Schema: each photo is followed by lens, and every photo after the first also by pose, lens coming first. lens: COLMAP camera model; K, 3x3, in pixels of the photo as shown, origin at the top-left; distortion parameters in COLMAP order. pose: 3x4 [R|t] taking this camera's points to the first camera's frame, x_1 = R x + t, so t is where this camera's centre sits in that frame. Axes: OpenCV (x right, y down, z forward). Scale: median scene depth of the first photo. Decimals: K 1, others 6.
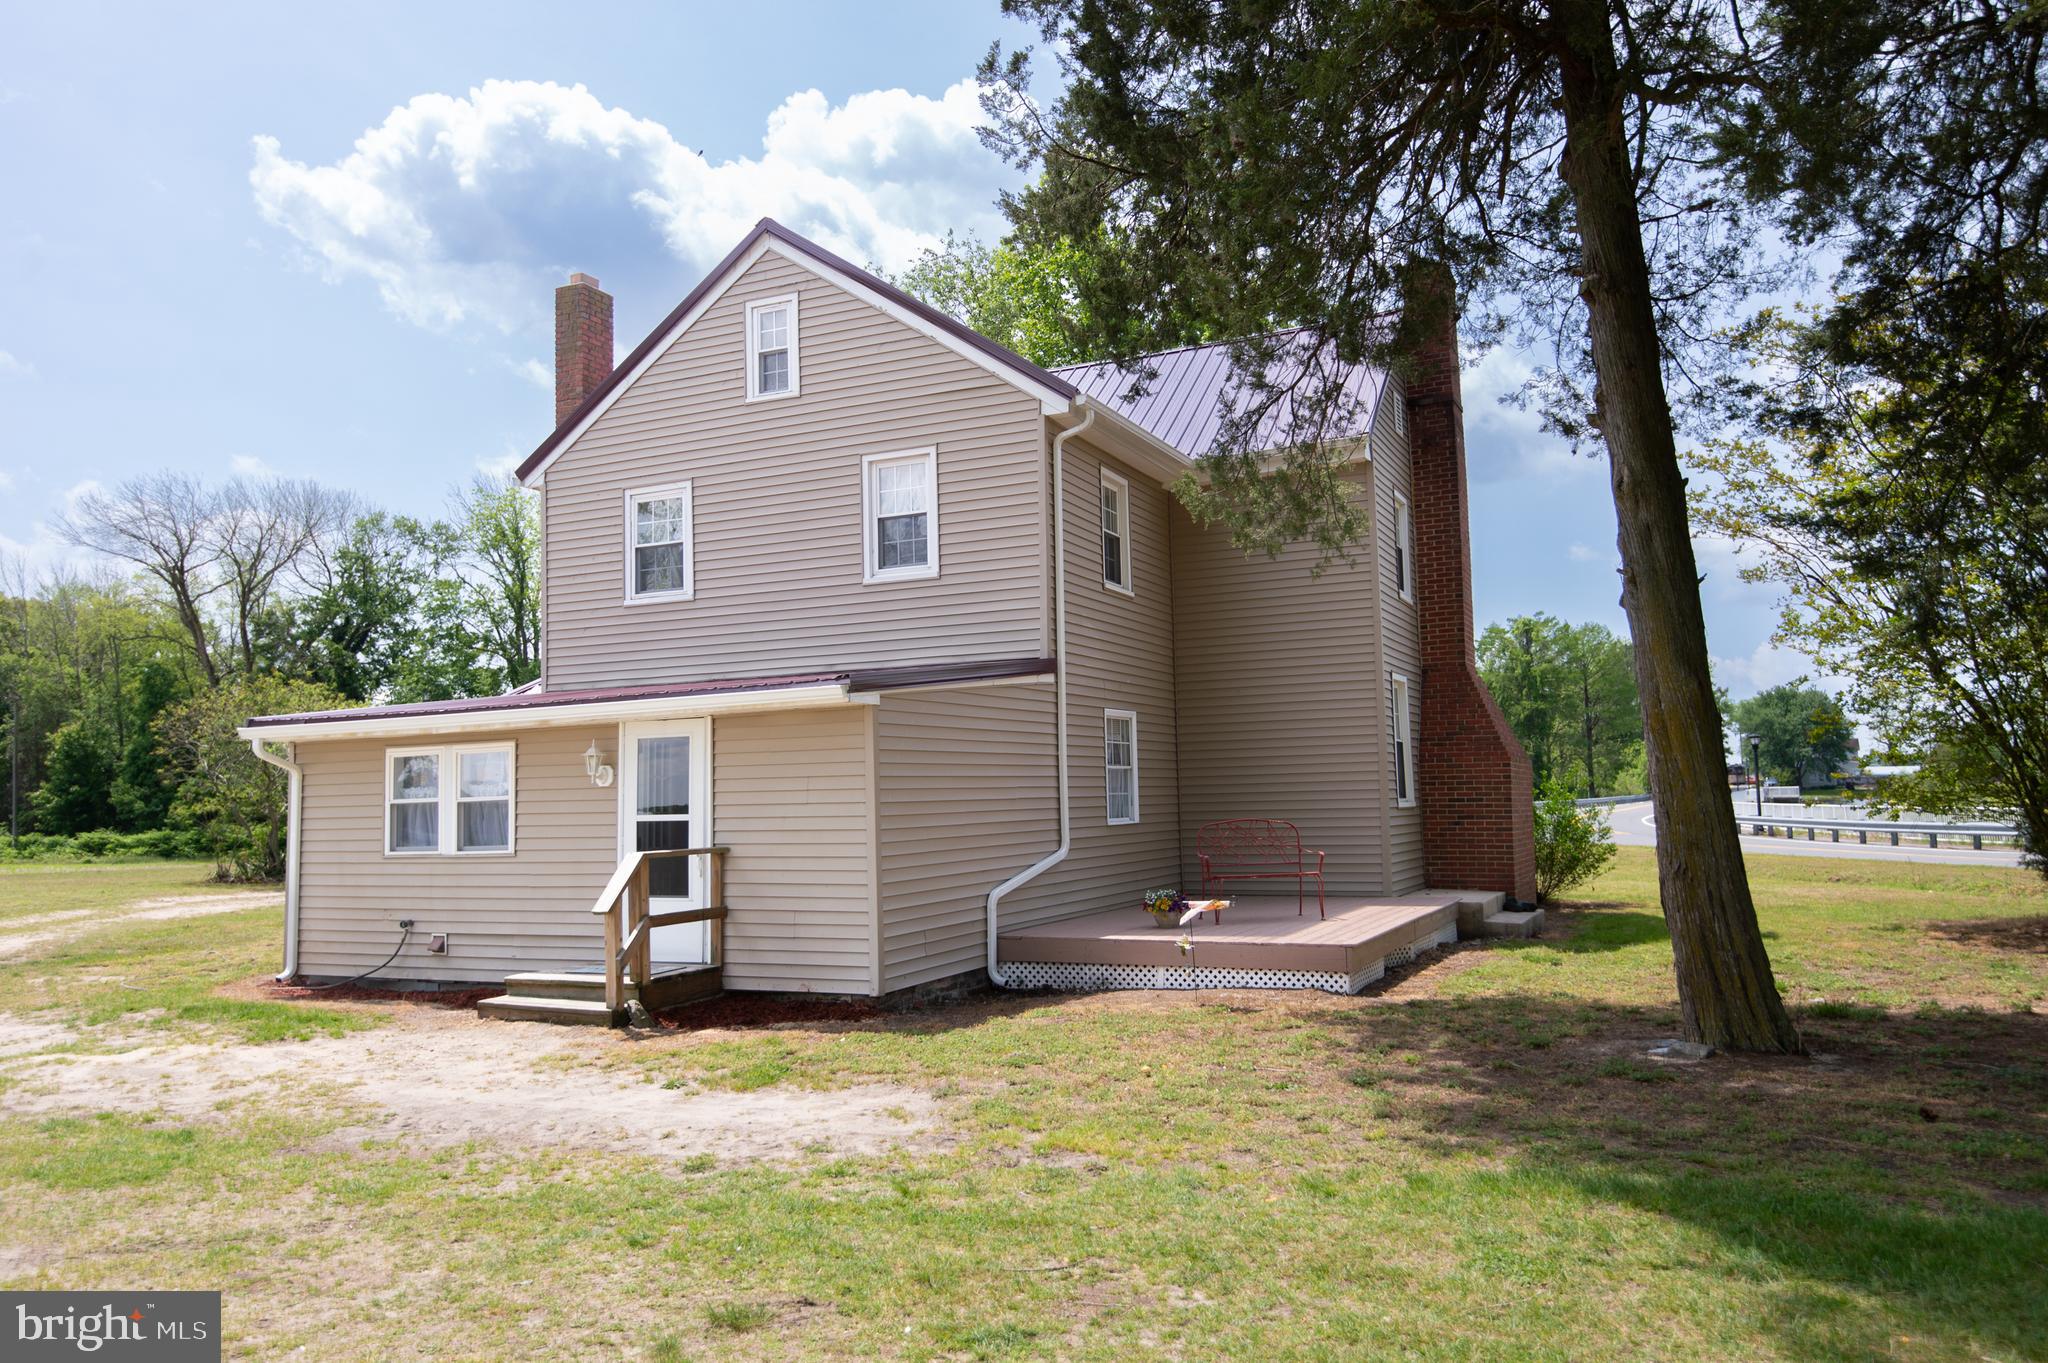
lens RADIAL K [[1488.0, 0, 1018.3], [0, 1488.0, 684.9], [0, 0, 1]] dist [0.012674, -0.000520]
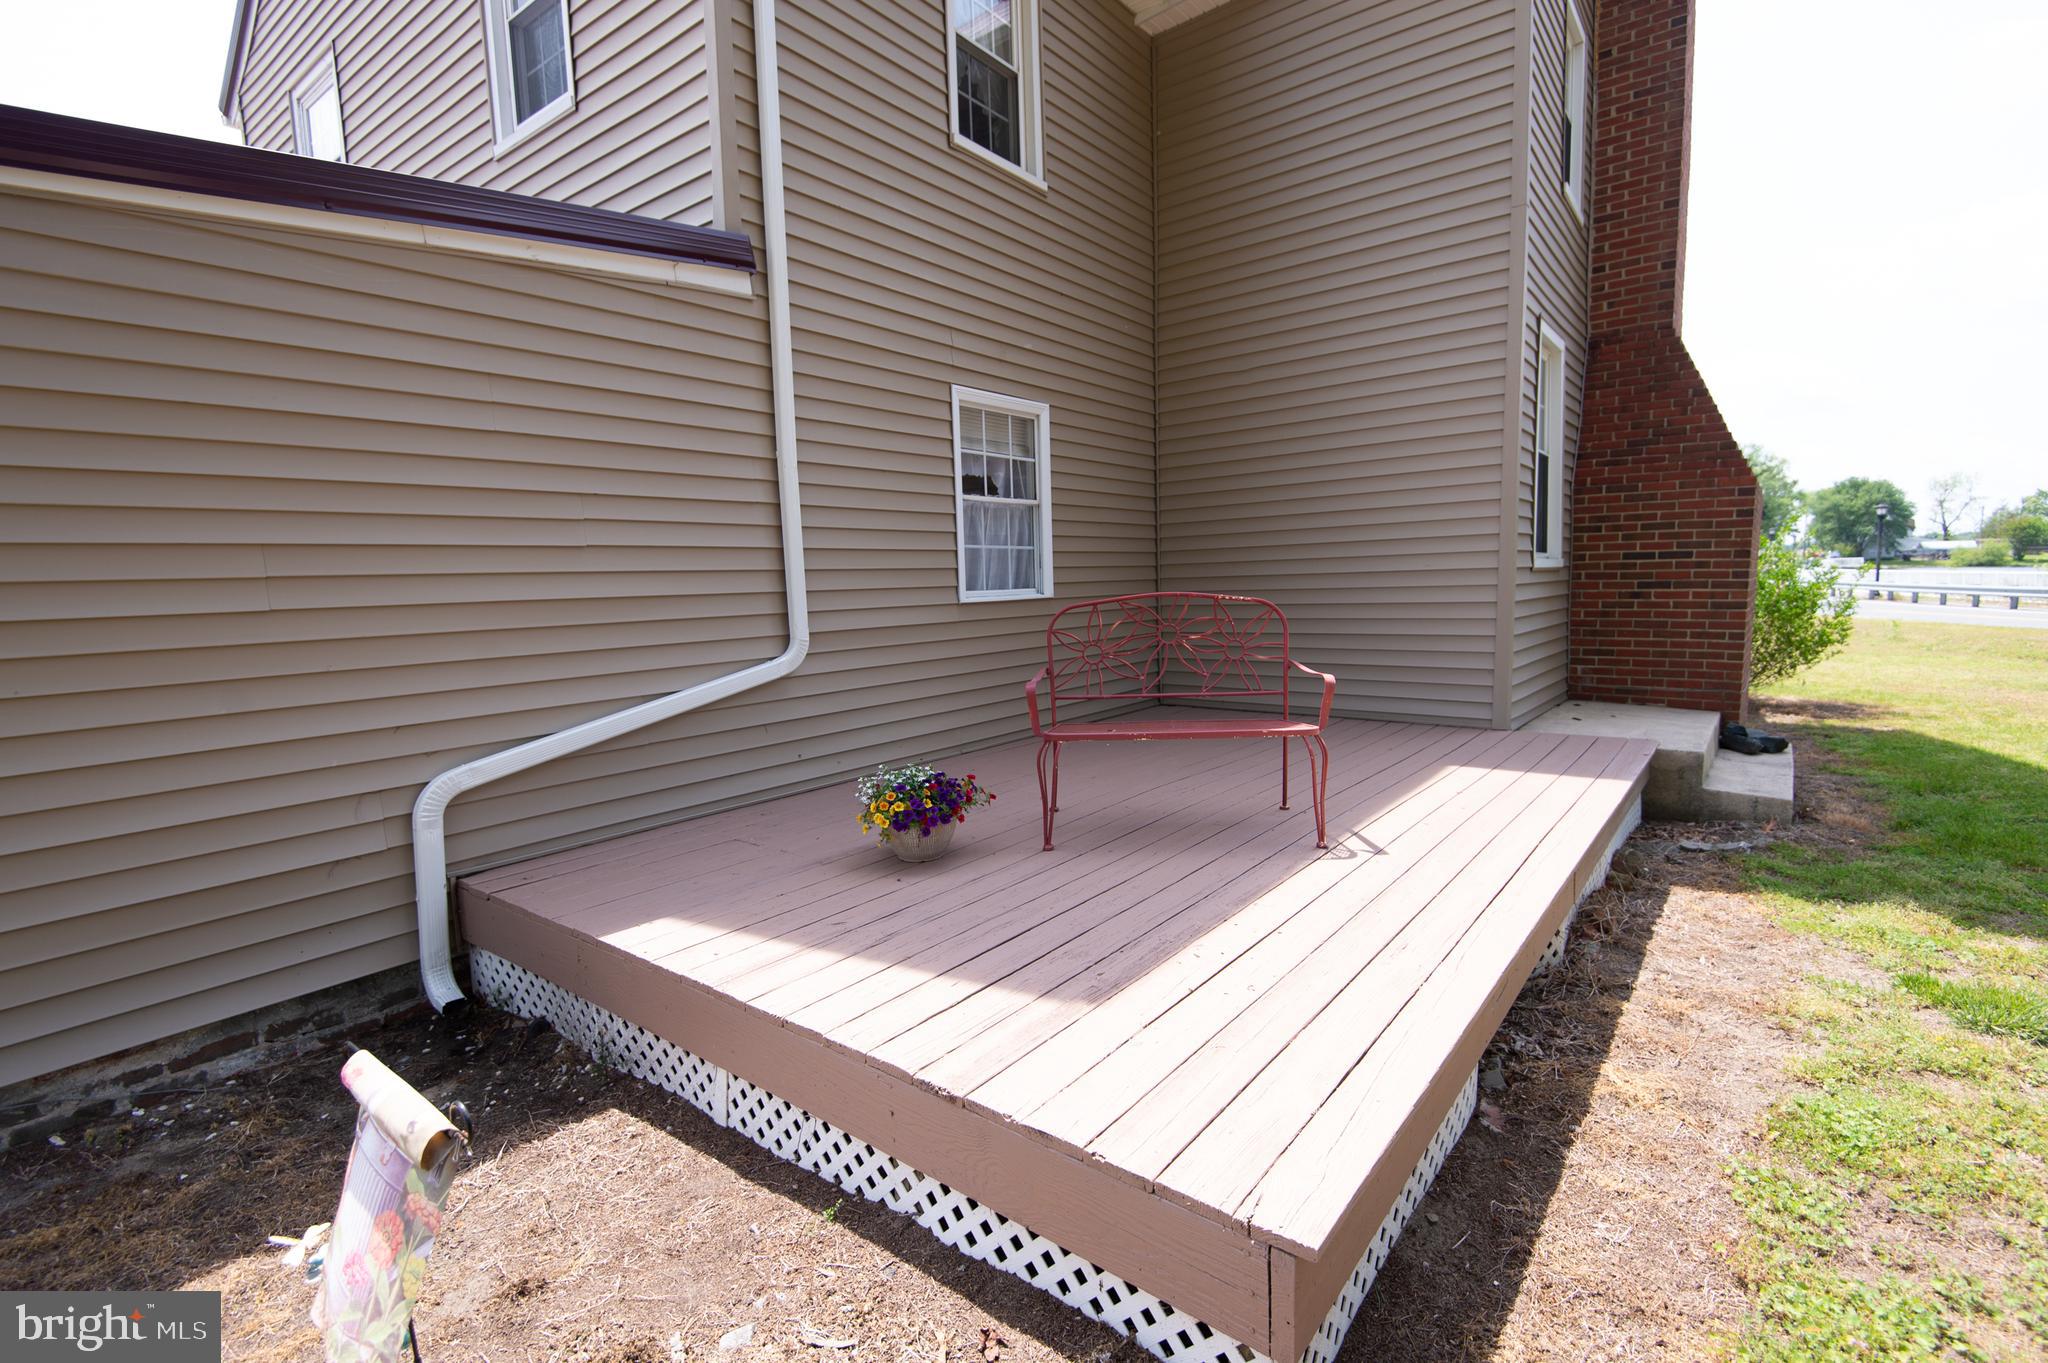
lens RADIAL K [[934.8, 0, 1040.0], [0, 934.8, 679.6], [0, 0, 1]] dist [0.034270, -0.014763]
pose [[0.978149, 0.018551, -0.207076, 0.144104], [0.020538, 0.982518, 0.185033, 0.052390], [0.206889, -0.185243, 0.960668, 0.595228]]
